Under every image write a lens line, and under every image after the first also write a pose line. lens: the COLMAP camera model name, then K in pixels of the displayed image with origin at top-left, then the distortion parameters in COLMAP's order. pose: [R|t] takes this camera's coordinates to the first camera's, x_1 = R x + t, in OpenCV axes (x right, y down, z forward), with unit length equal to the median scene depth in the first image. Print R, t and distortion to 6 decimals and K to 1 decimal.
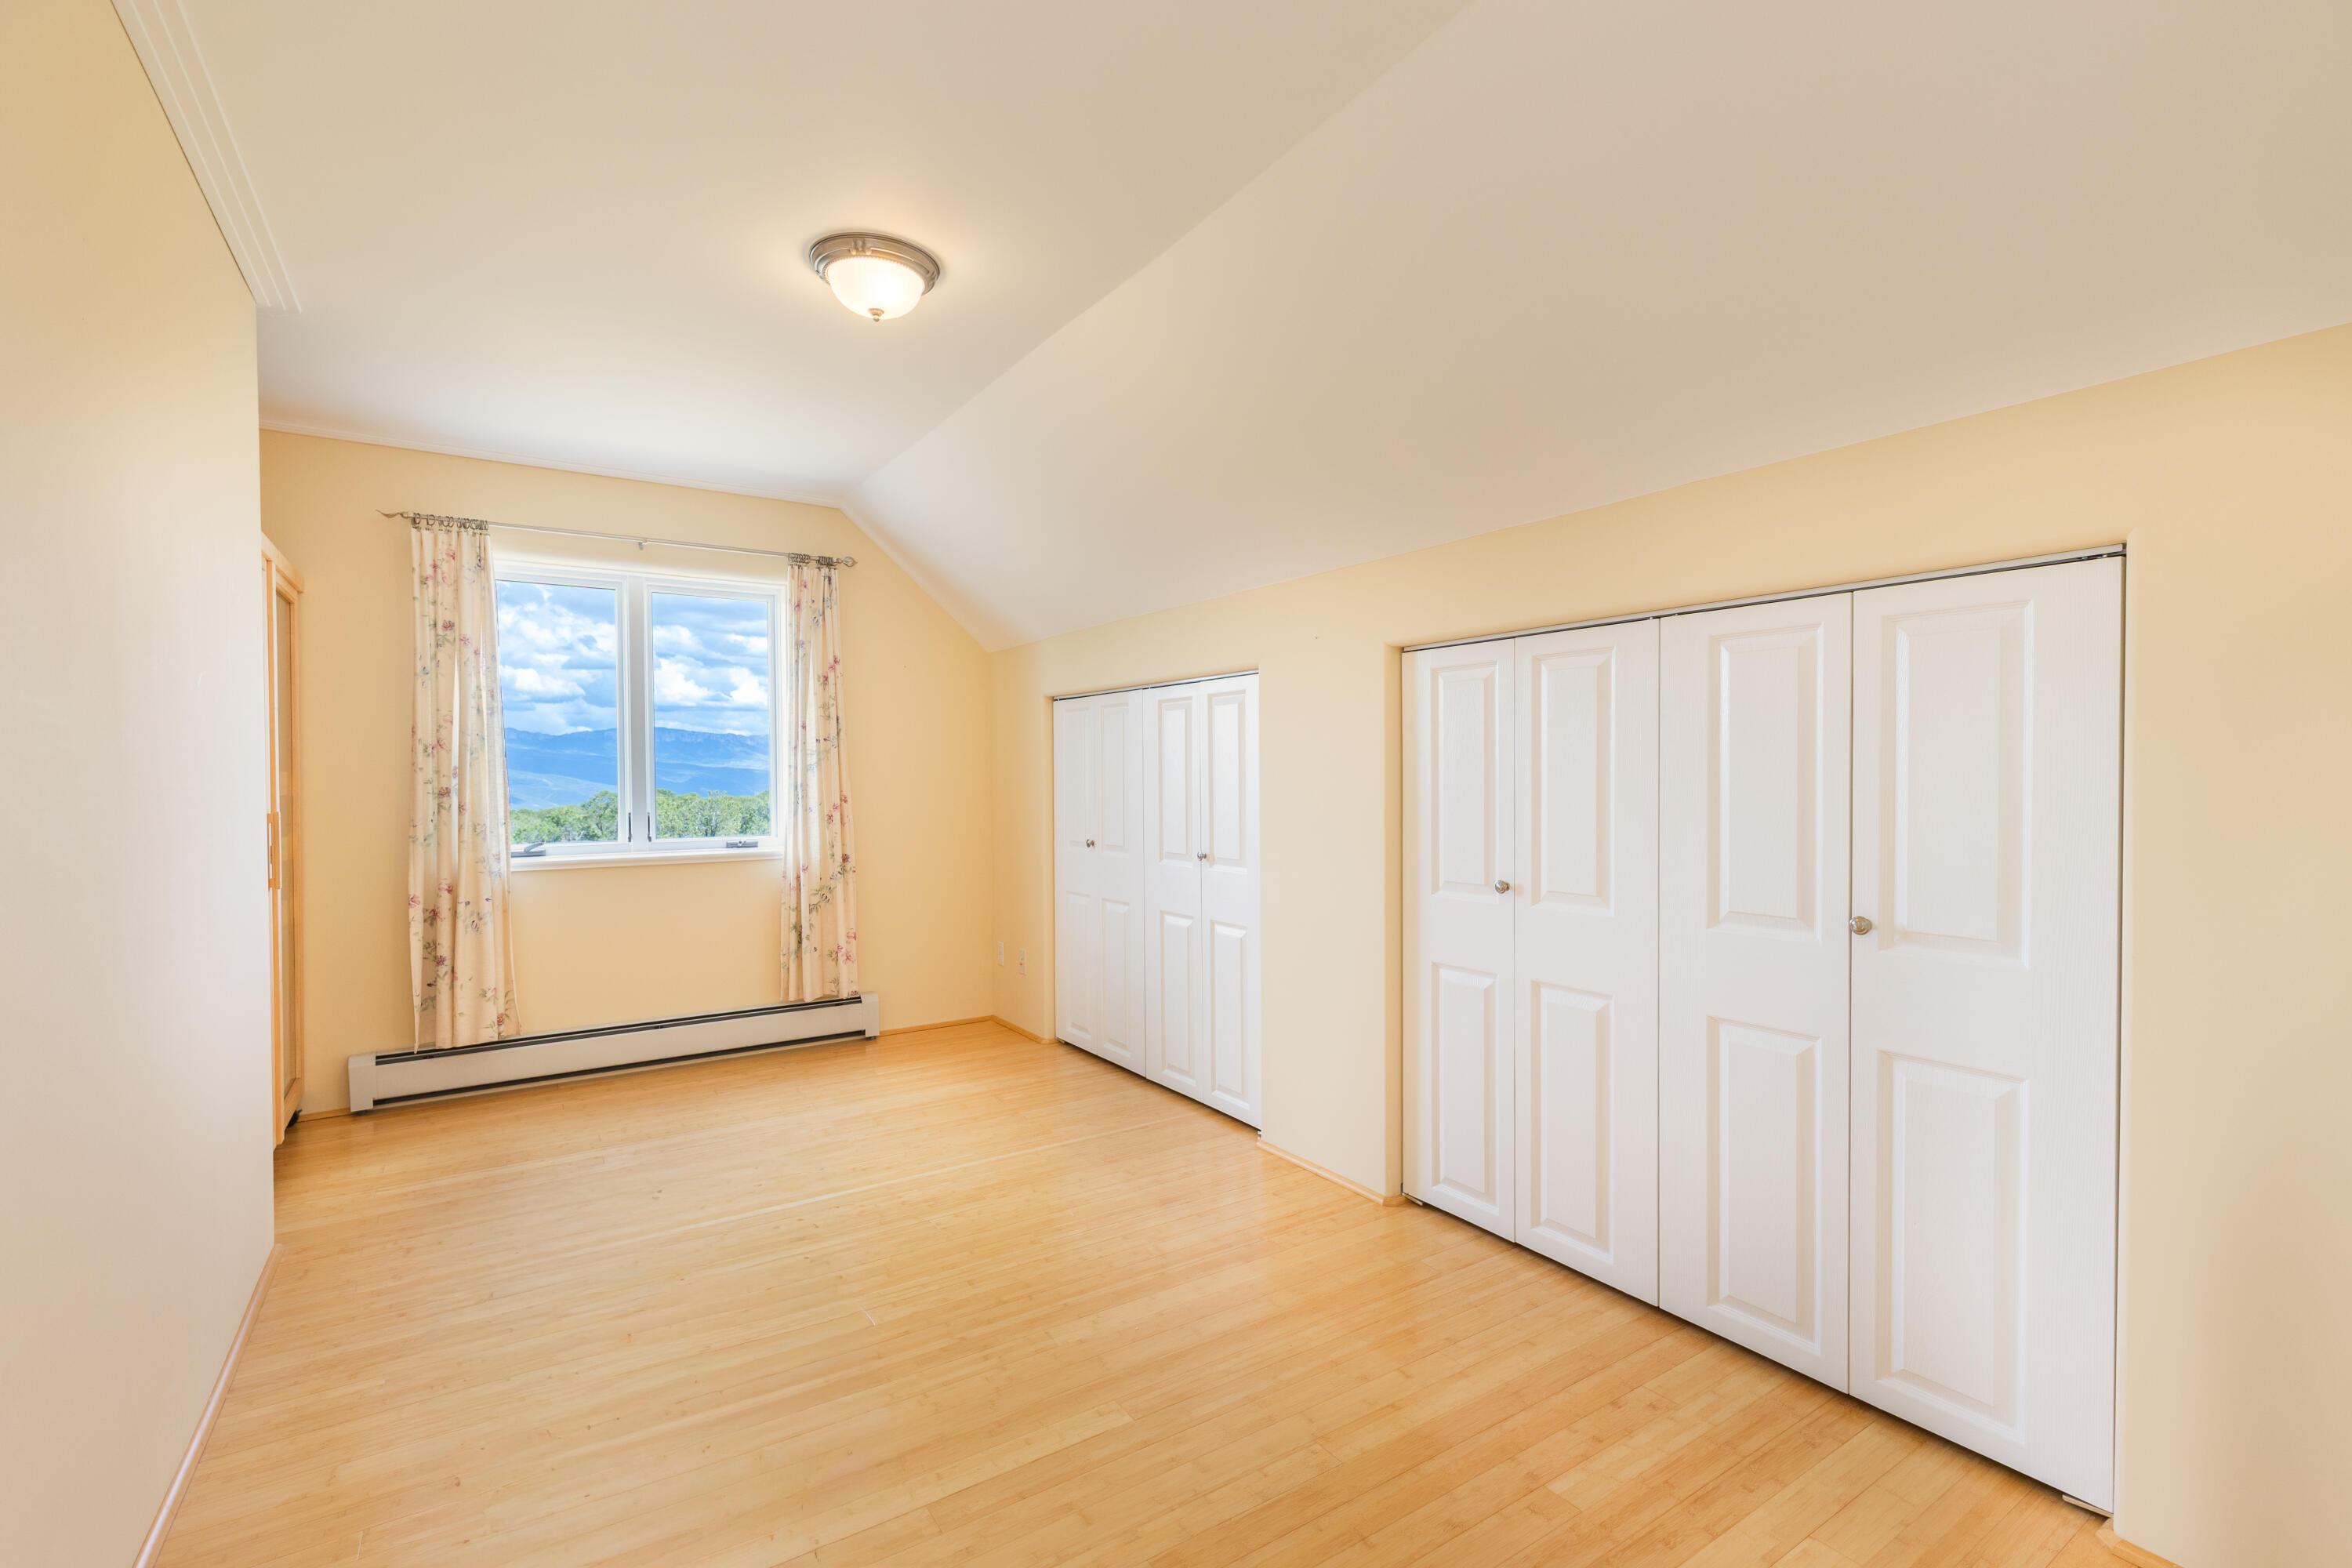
lens RADIAL K [[1045.4, 0, 1175.3], [0, 1045.4, 786.8], [0, 0, 1]] dist [0.009837, -0.000461]
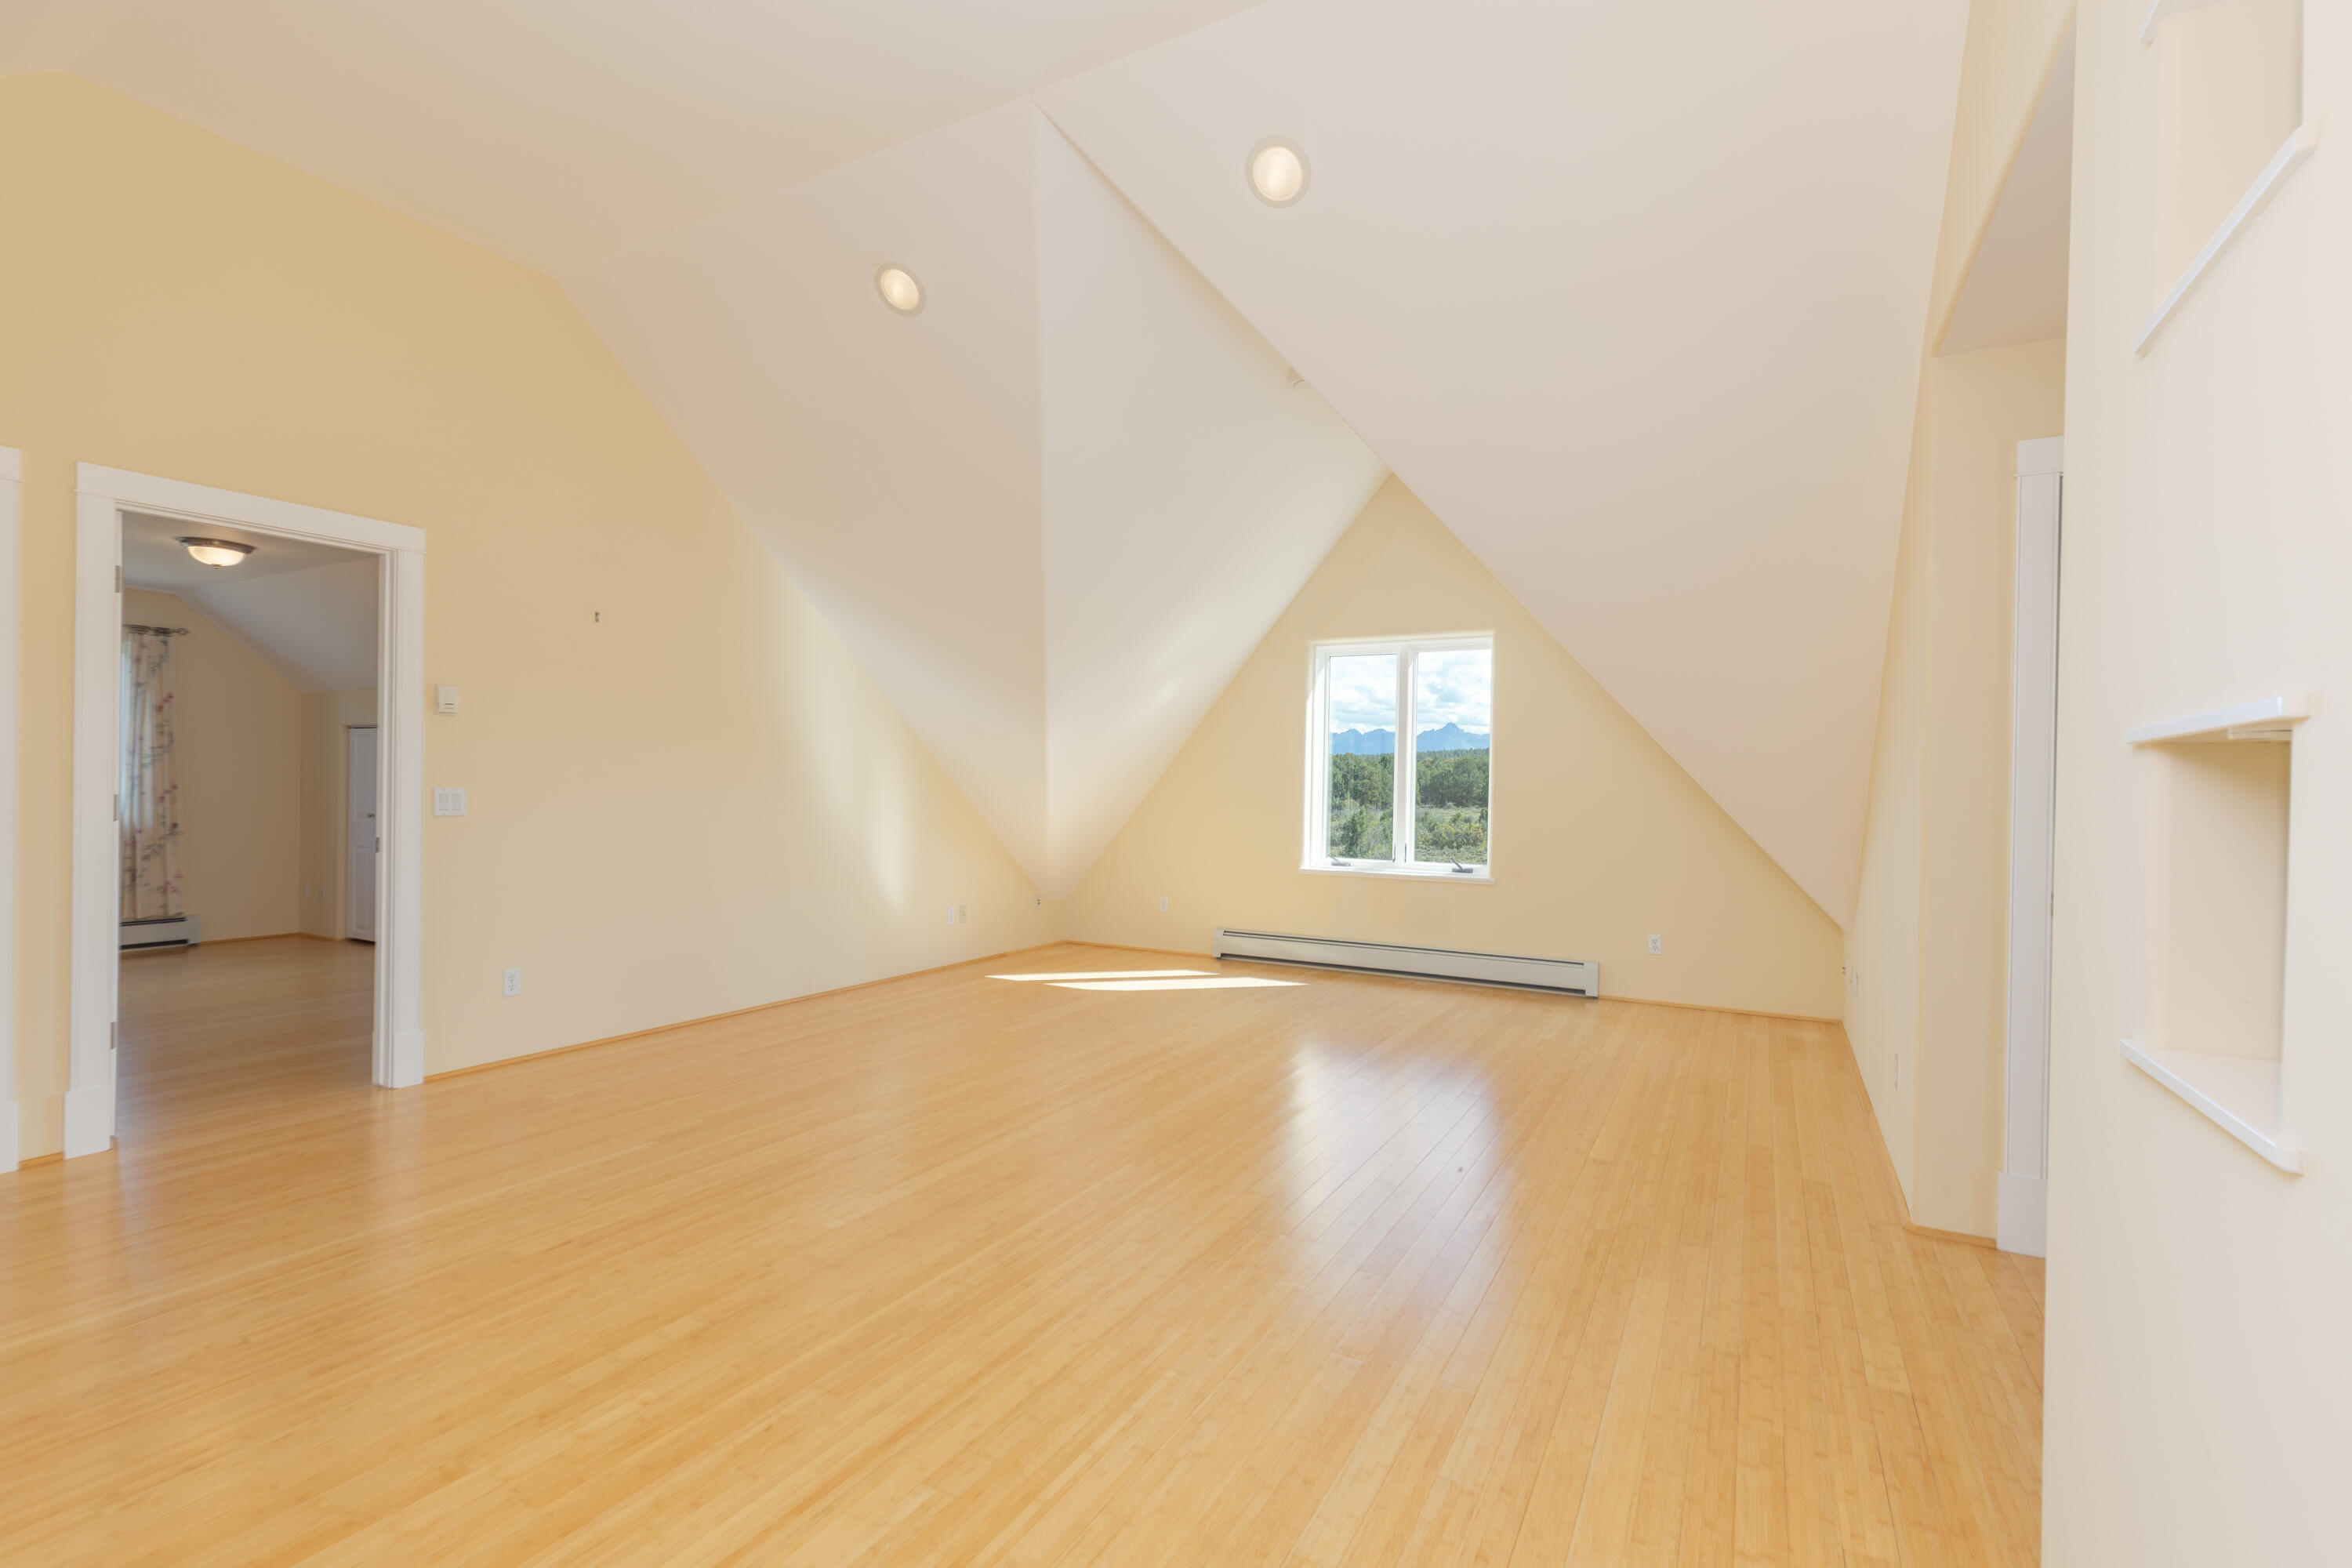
lens RADIAL K [[1045.4, 0, 1175.3], [0, 1045.4, 786.8], [0, 0, 1]] dist [0.009837, -0.000461]
pose [[0.903851, 0.015491, 0.427568, 0.347985], [-0.009545, 0.999826, -0.016047, 0.022159], [-0.427742, 0.010423, 0.903841, -1.023308]]
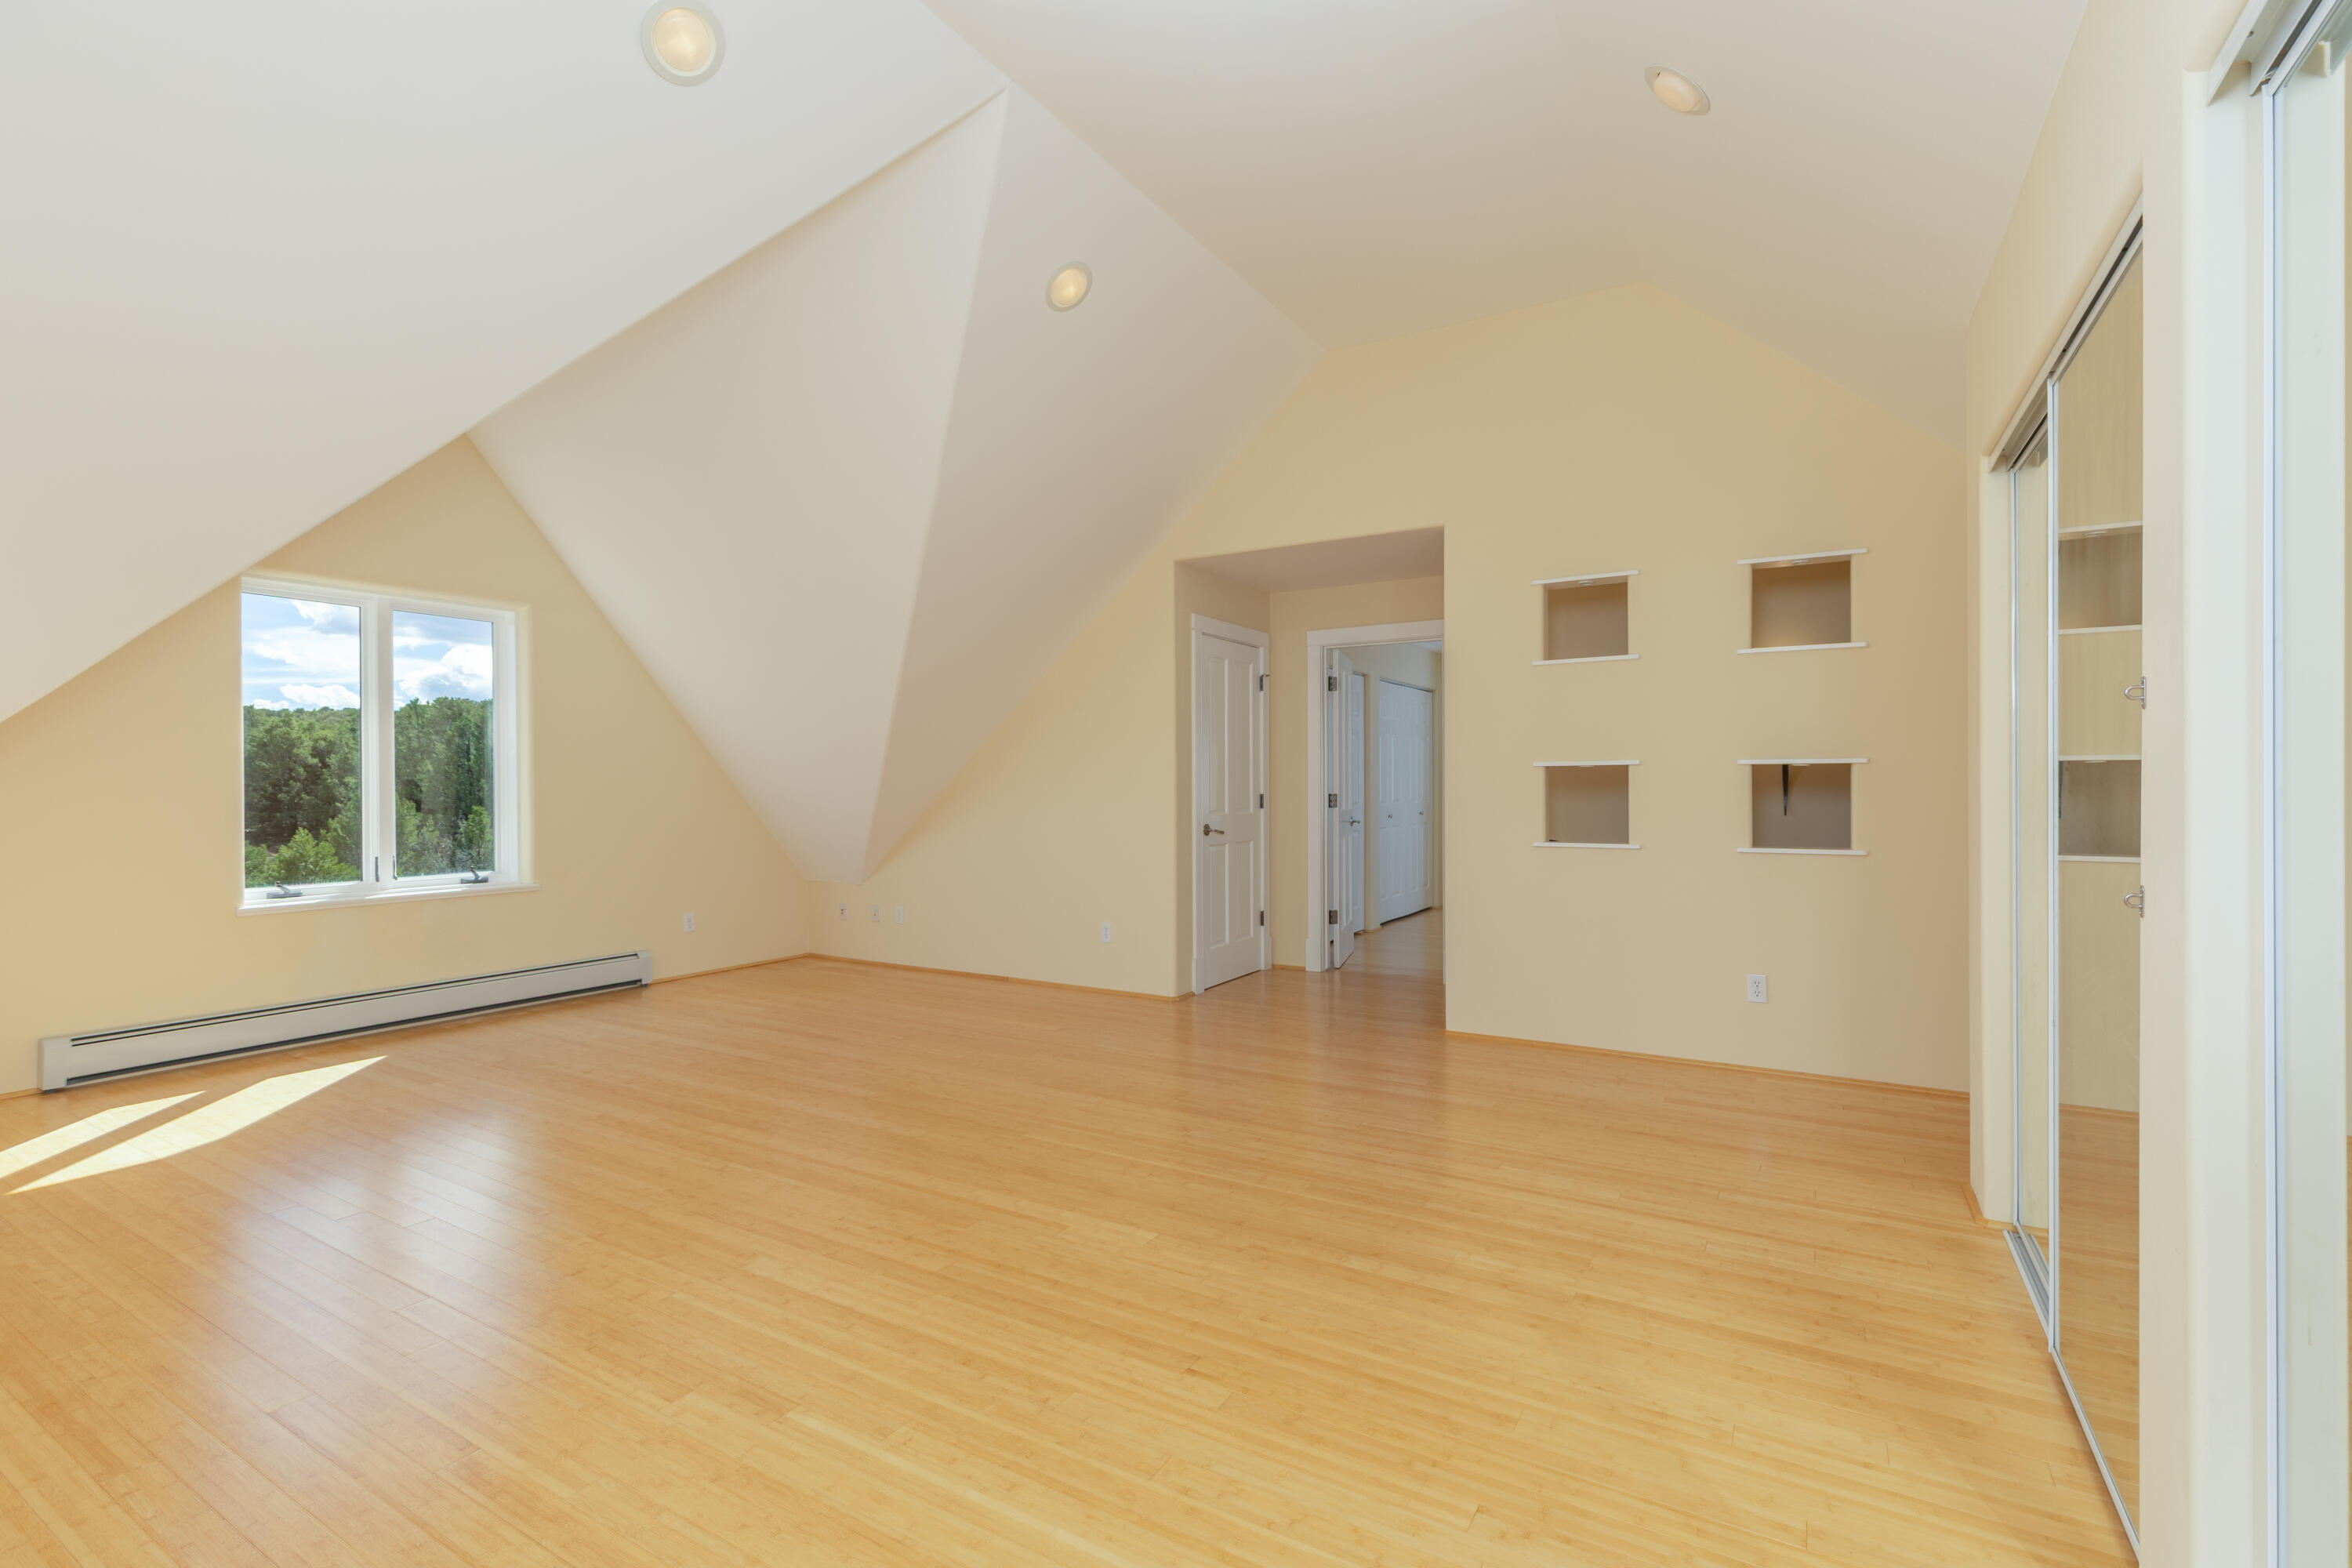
lens RADIAL K [[1045.4, 0, 1175.3], [0, 1045.4, 786.8], [0, 0, 1]] dist [0.009837, -0.000461]
pose [[-0.391220, 0.002038, 0.920295, -3.468950], [0.022169, 0.999728, 0.007210, -0.080509], [-0.920030, 0.023223, -0.391159, 5.879176]]
